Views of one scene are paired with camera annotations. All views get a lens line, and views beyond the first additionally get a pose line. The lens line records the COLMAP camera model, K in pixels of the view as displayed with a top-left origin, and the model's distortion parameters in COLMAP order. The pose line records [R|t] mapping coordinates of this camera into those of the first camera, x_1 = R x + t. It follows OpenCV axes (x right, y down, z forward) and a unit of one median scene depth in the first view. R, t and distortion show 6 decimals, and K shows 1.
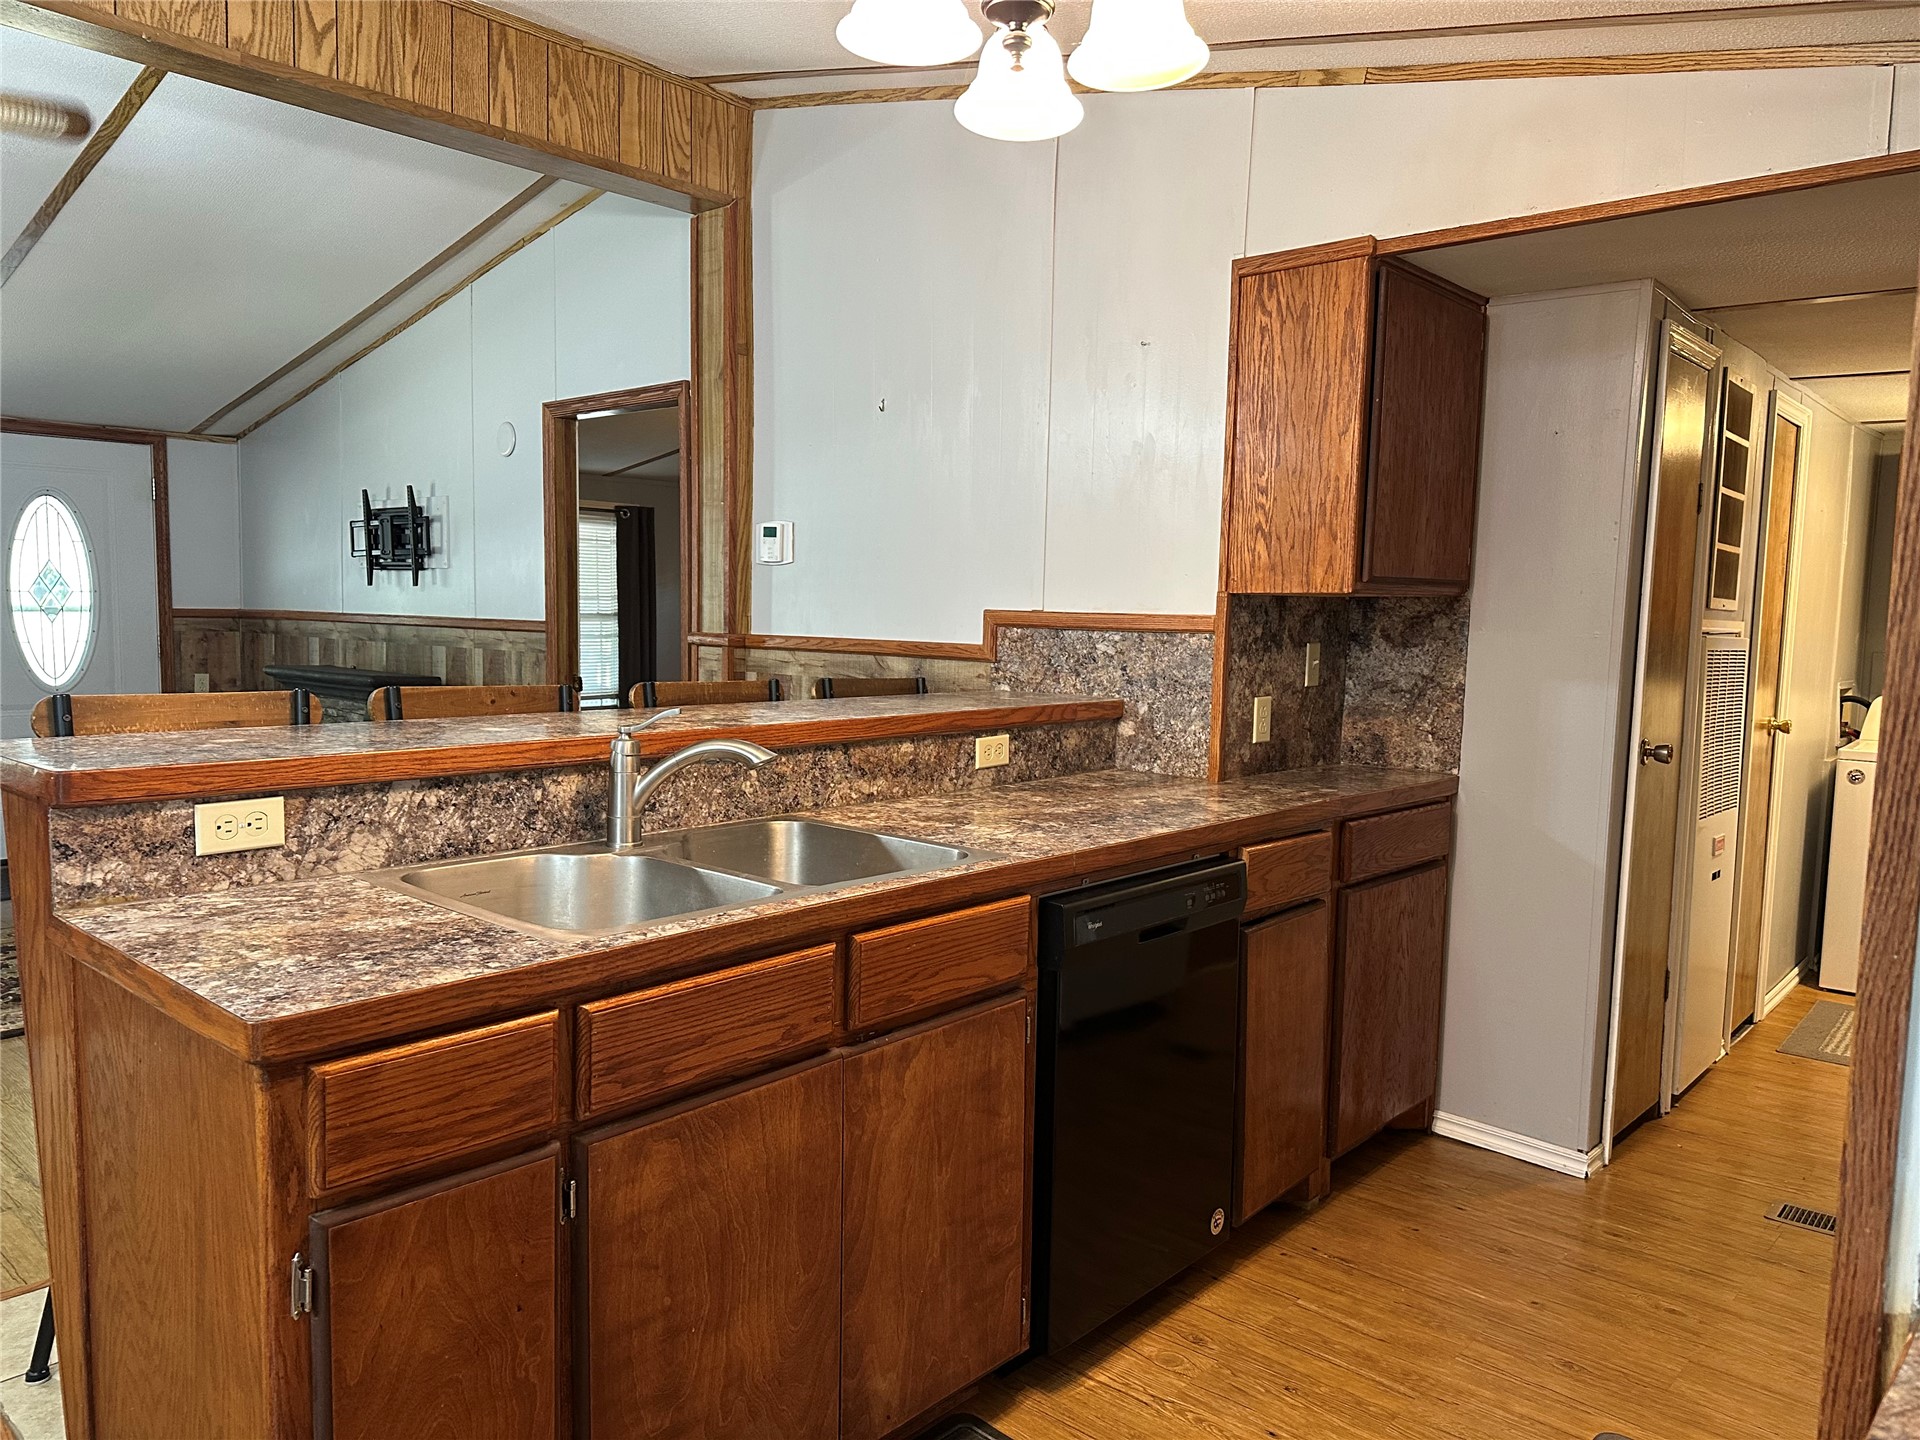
lens RADIAL K [[1346.3, 0, 965.4], [0, 1346.3, 727.0], [0, 0, 1]] dist [0.111403, -0.145852]
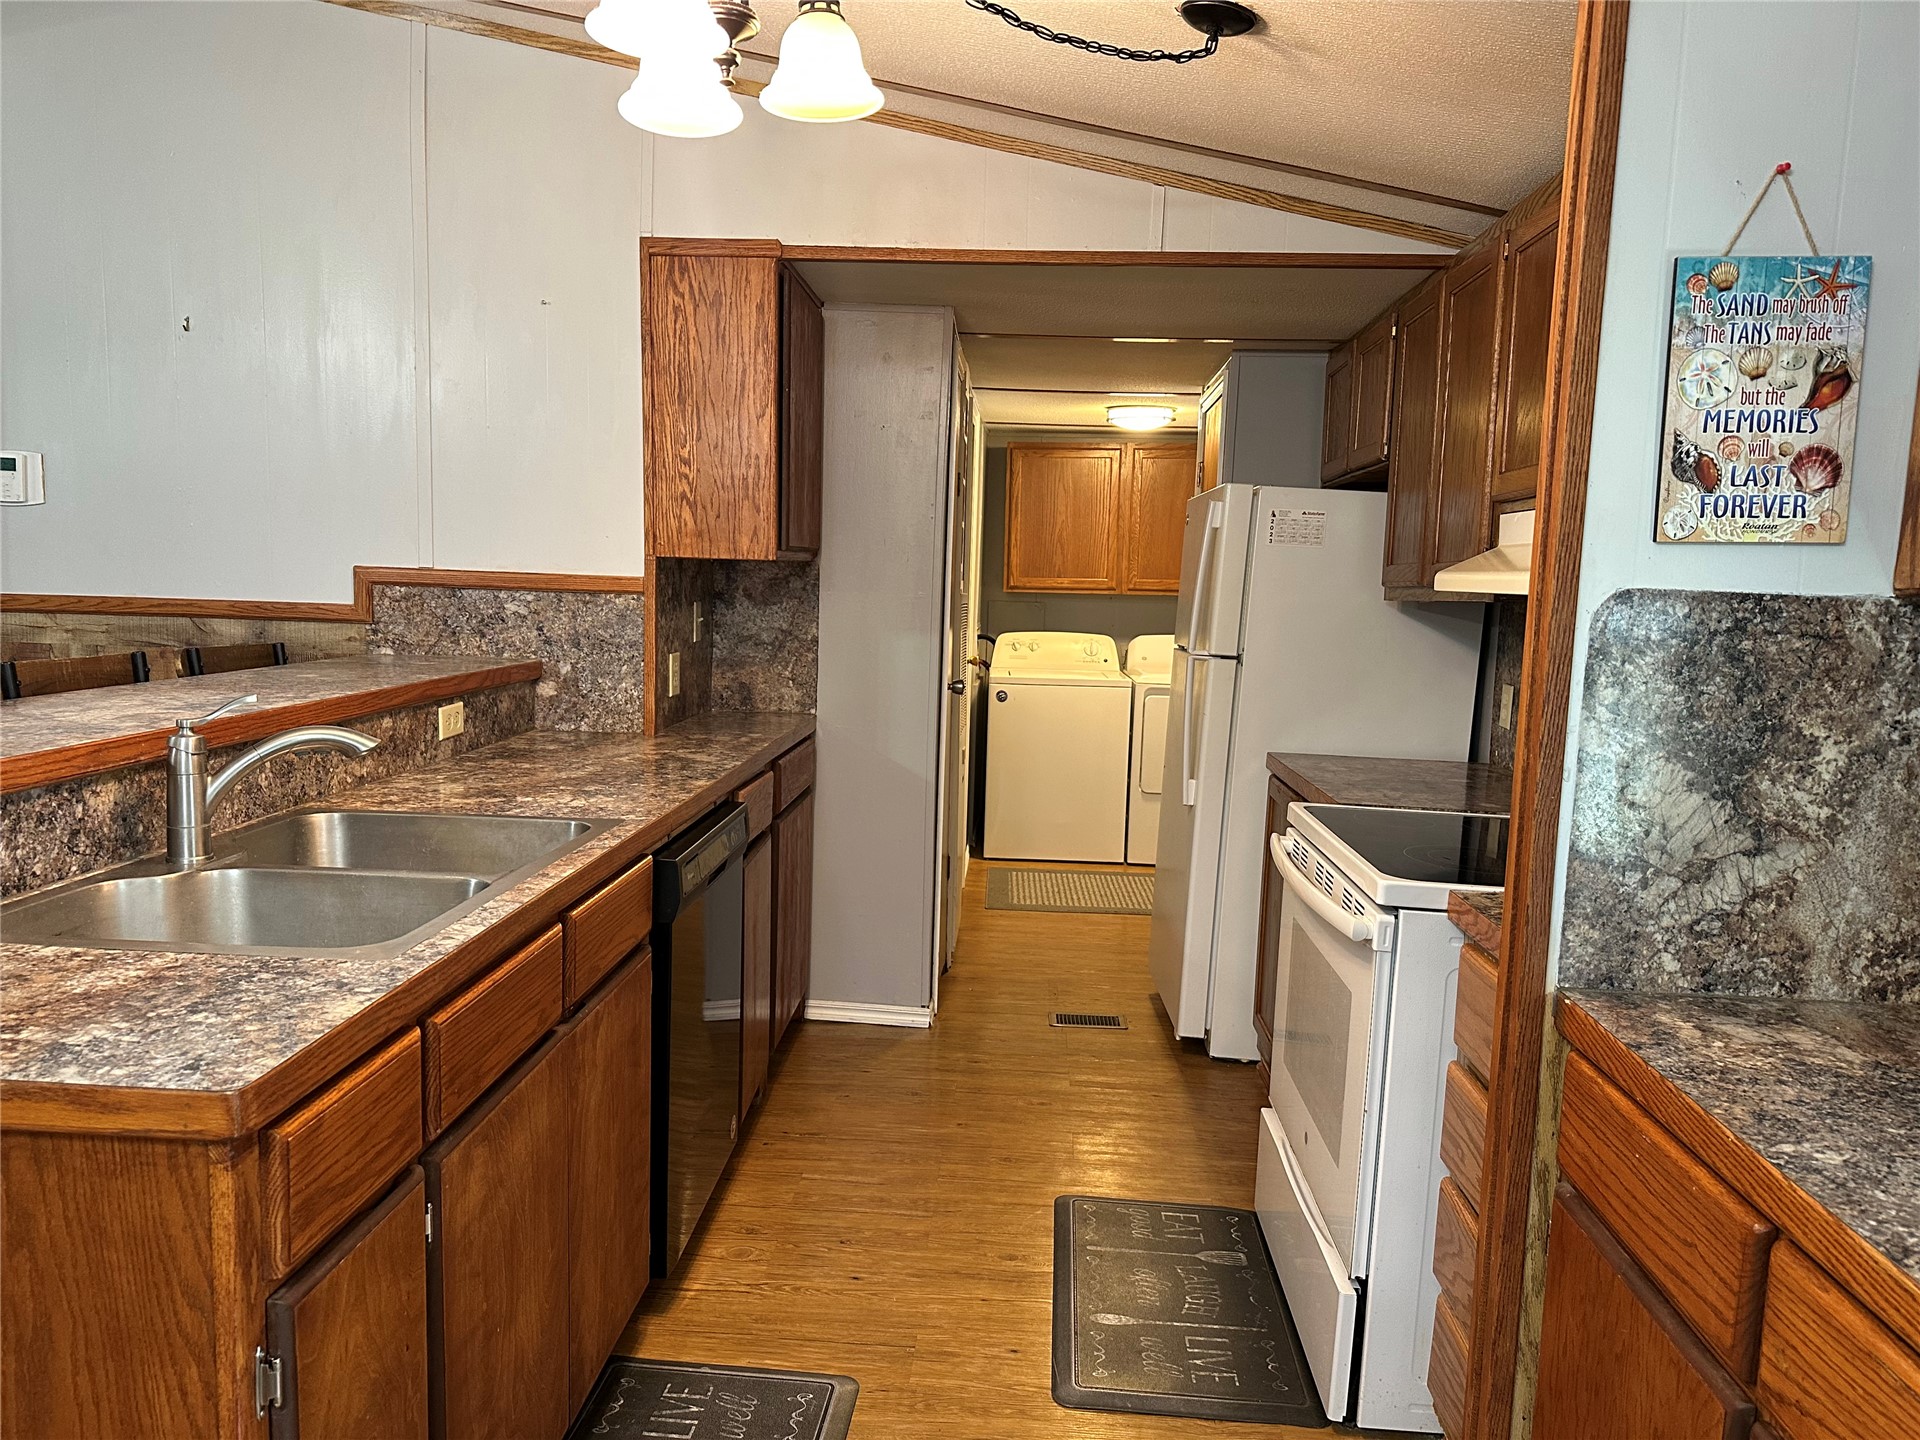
lens RADIAL K [[1346.3, 0, 965.4], [0, 1346.3, 727.0], [0, 0, 1]] dist [0.111403, -0.145852]
pose [[0.774101, -0.069717, 0.629211, -0.302782], [0.041950, 0.997382, 0.058900, -0.018729], [-0.631670, -0.019199, 0.774999, 0.023194]]
